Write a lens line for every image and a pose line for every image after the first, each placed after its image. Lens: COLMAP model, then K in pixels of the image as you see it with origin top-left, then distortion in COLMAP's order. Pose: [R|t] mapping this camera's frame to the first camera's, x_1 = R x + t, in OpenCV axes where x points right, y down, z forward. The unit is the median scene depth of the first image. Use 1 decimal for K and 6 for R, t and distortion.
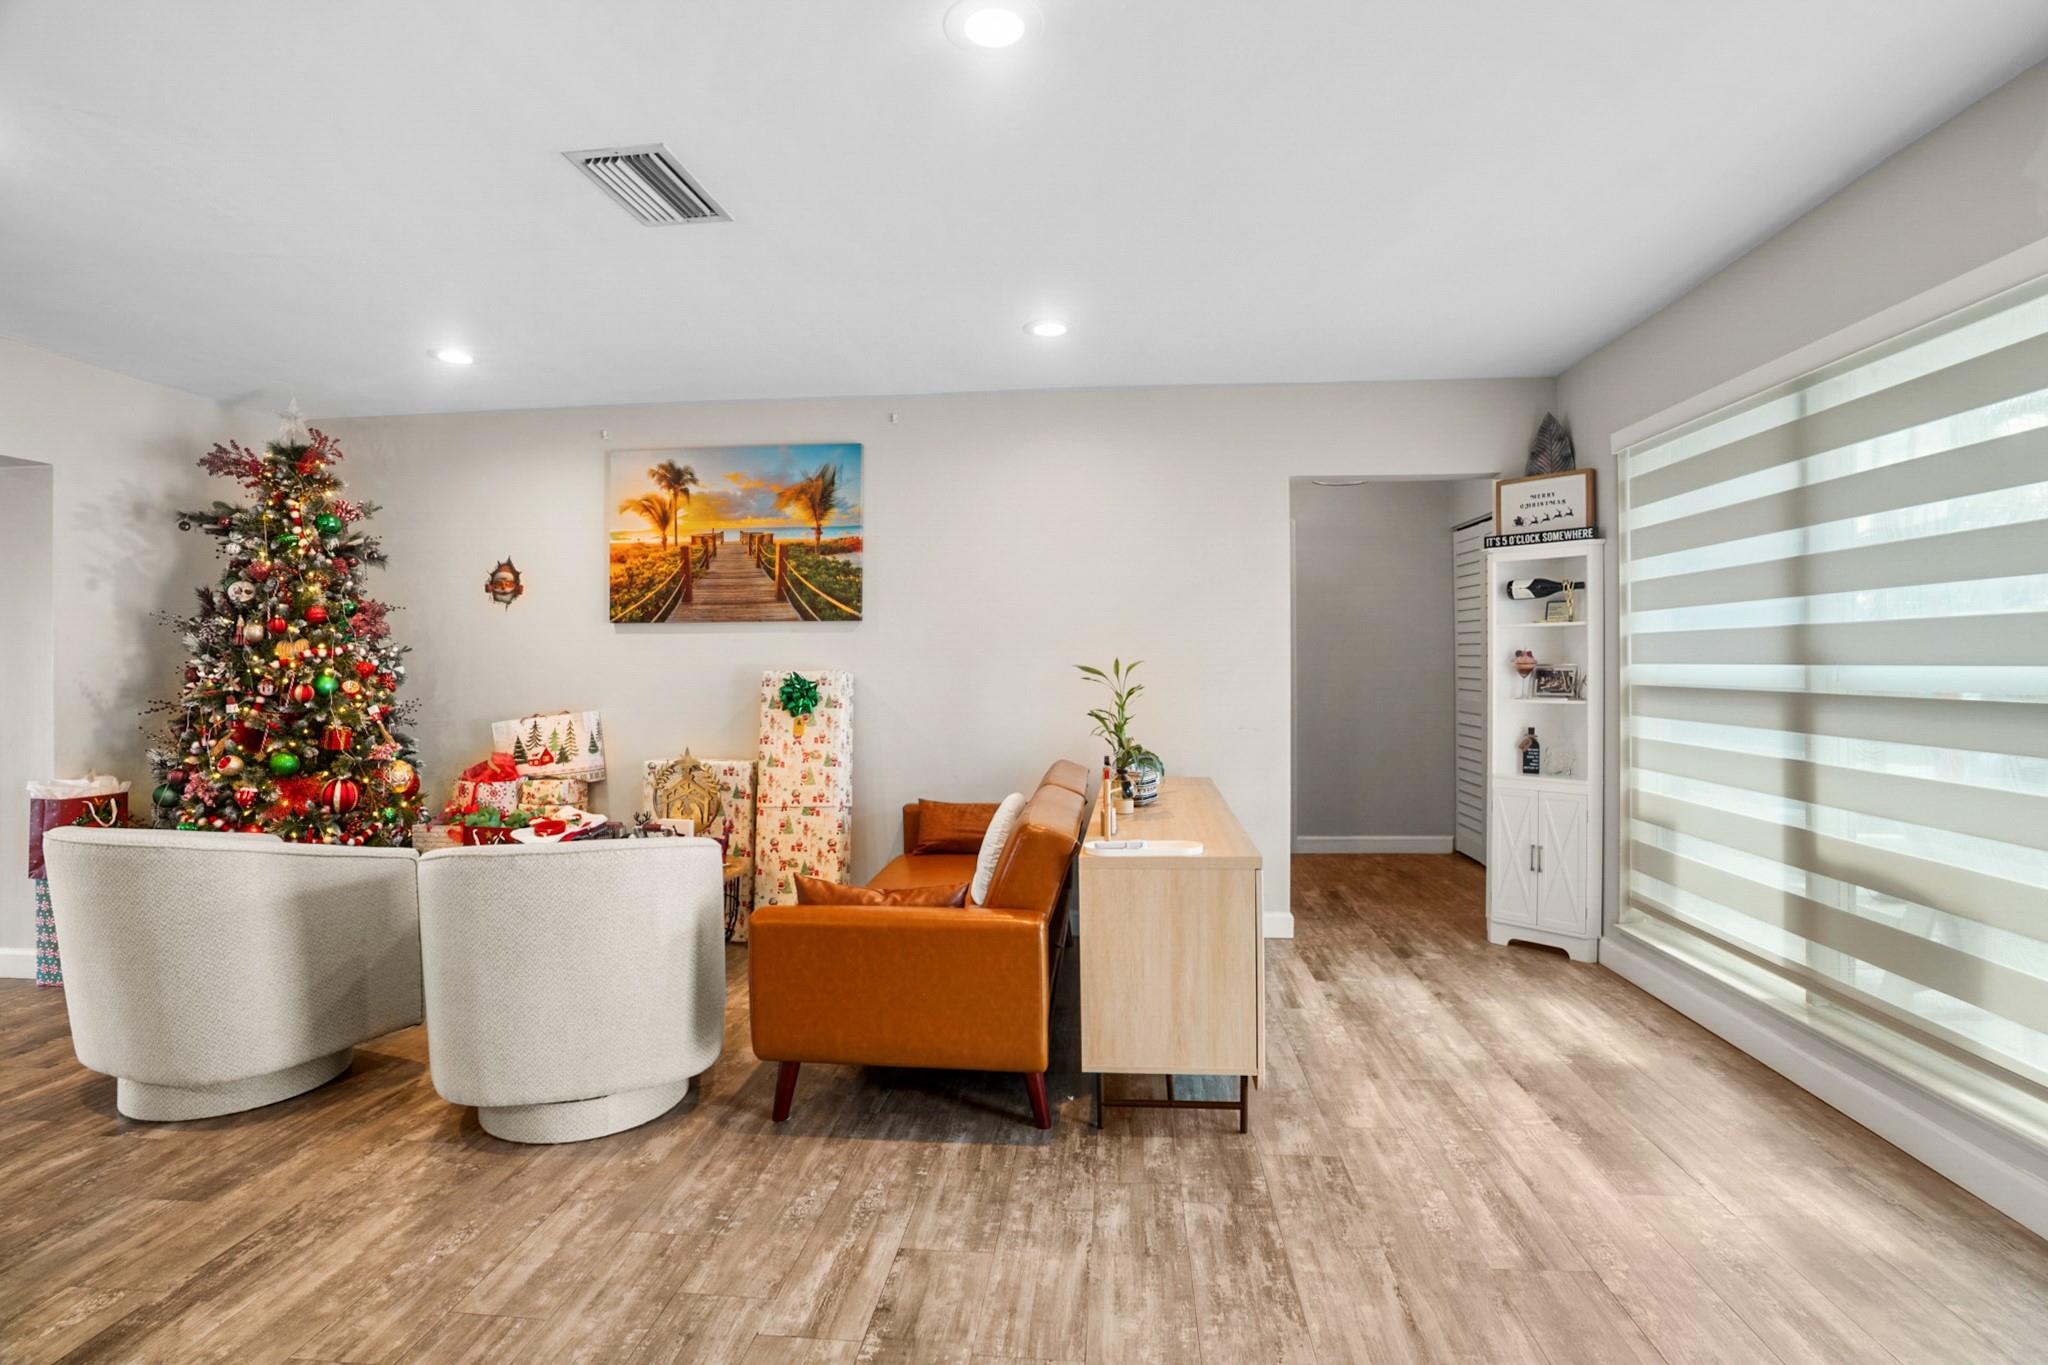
lens RADIAL K [[974.3, 0, 1030.8], [0, 974.3, 674.0], [0, 0, 1]] dist [-0.066472, 0.027974]
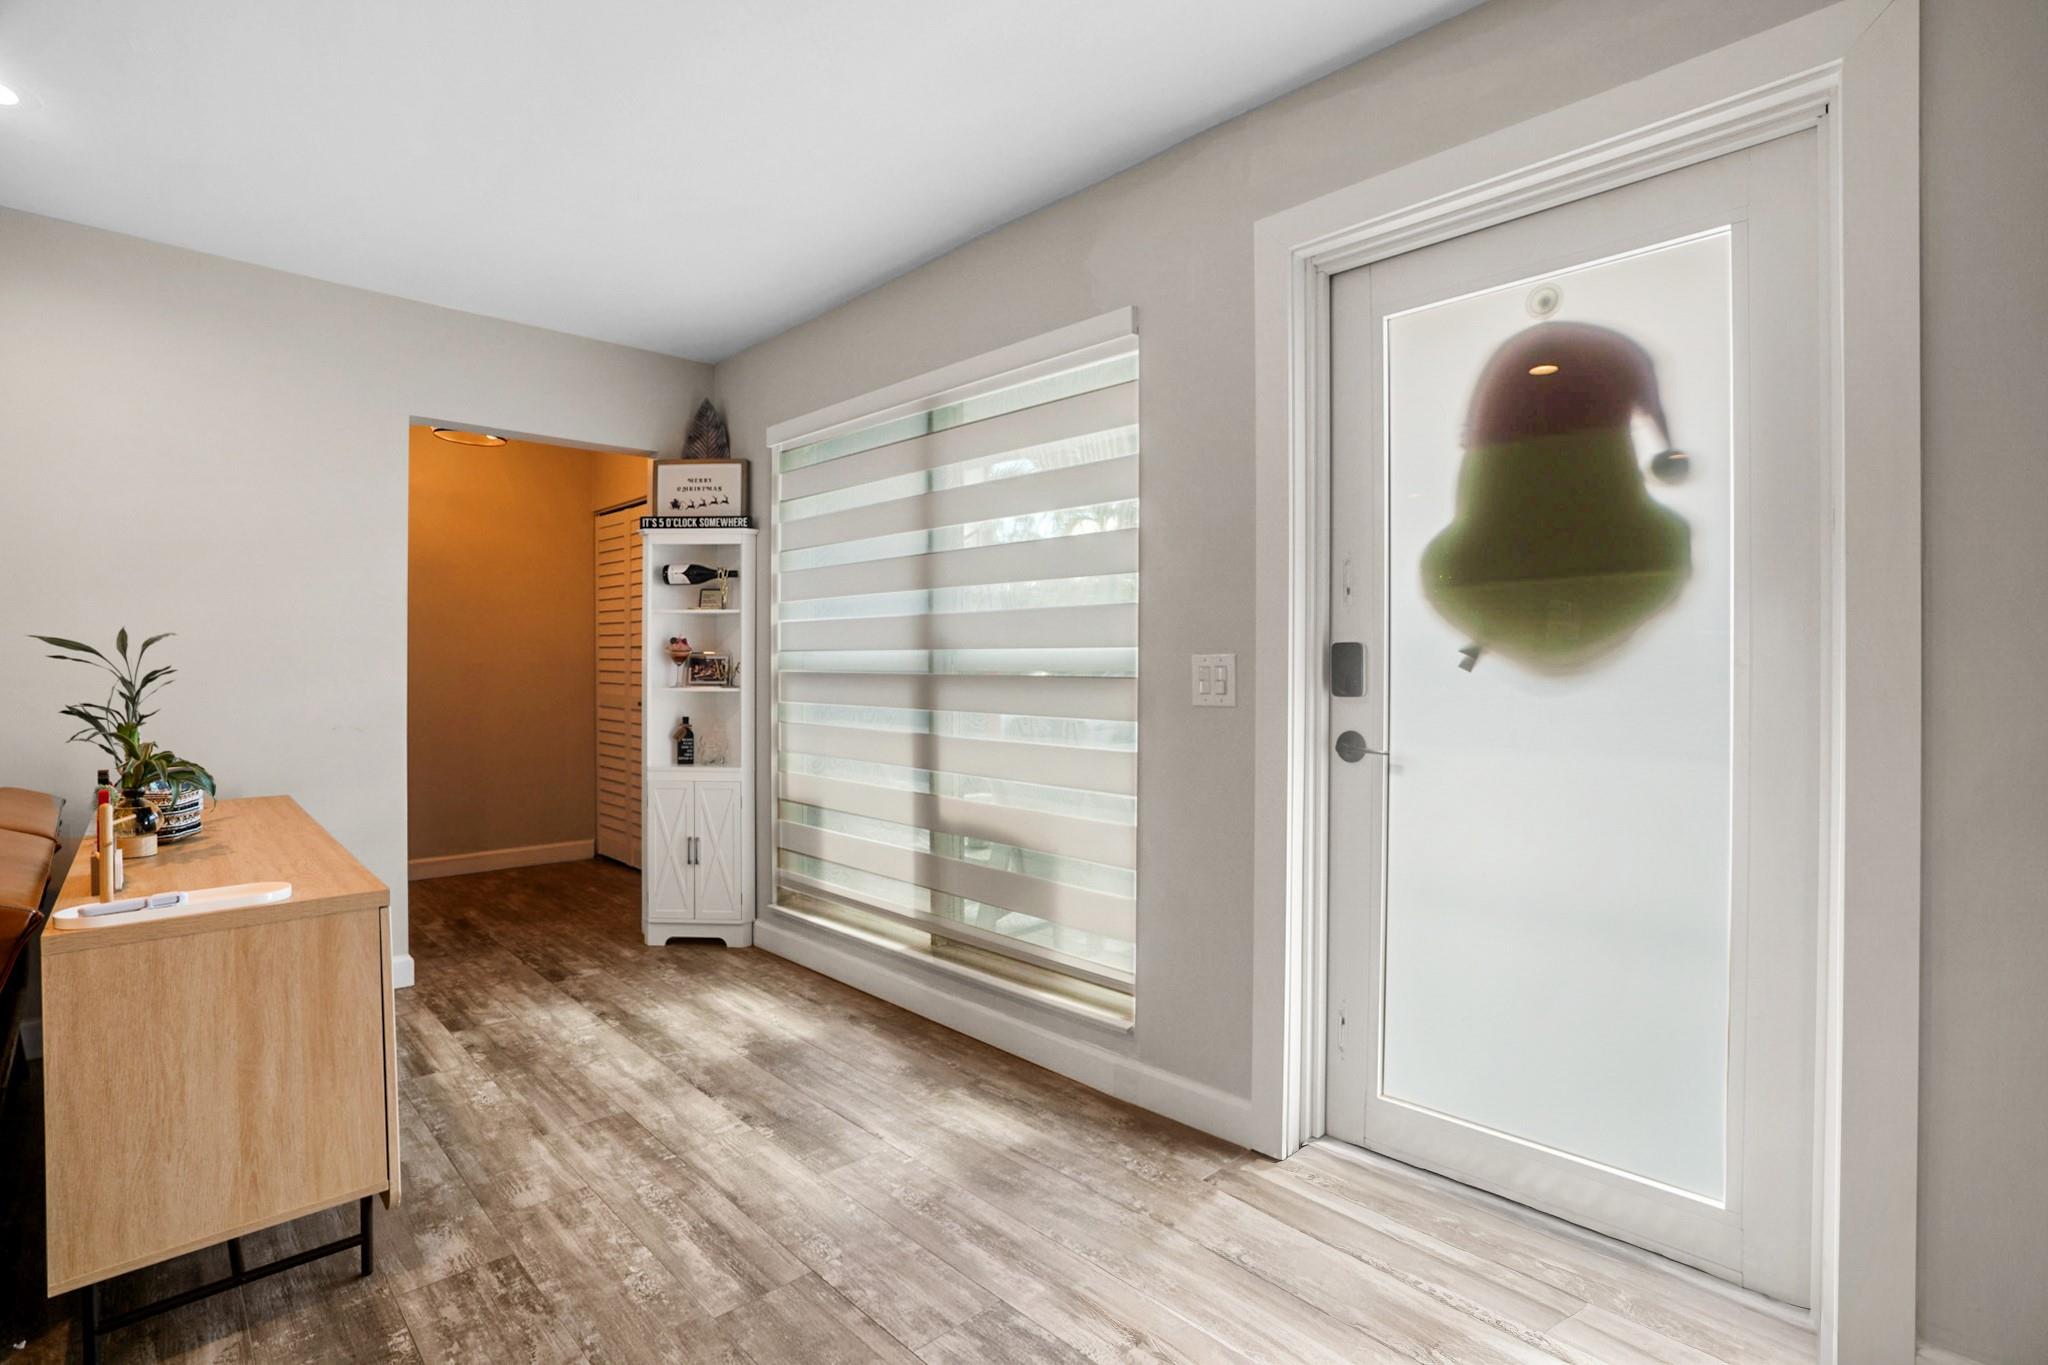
lens RADIAL K [[974.3, 0, 1030.8], [0, 974.3, 674.0], [0, 0, 1]] dist [-0.066472, 0.027974]
pose [[0.651645, 0.003721, 0.758515, 0.008019], [-0.000203, 0.999989, -0.004732, 0.024501], [-0.758524, 0.002930, 0.651639, 0.137179]]
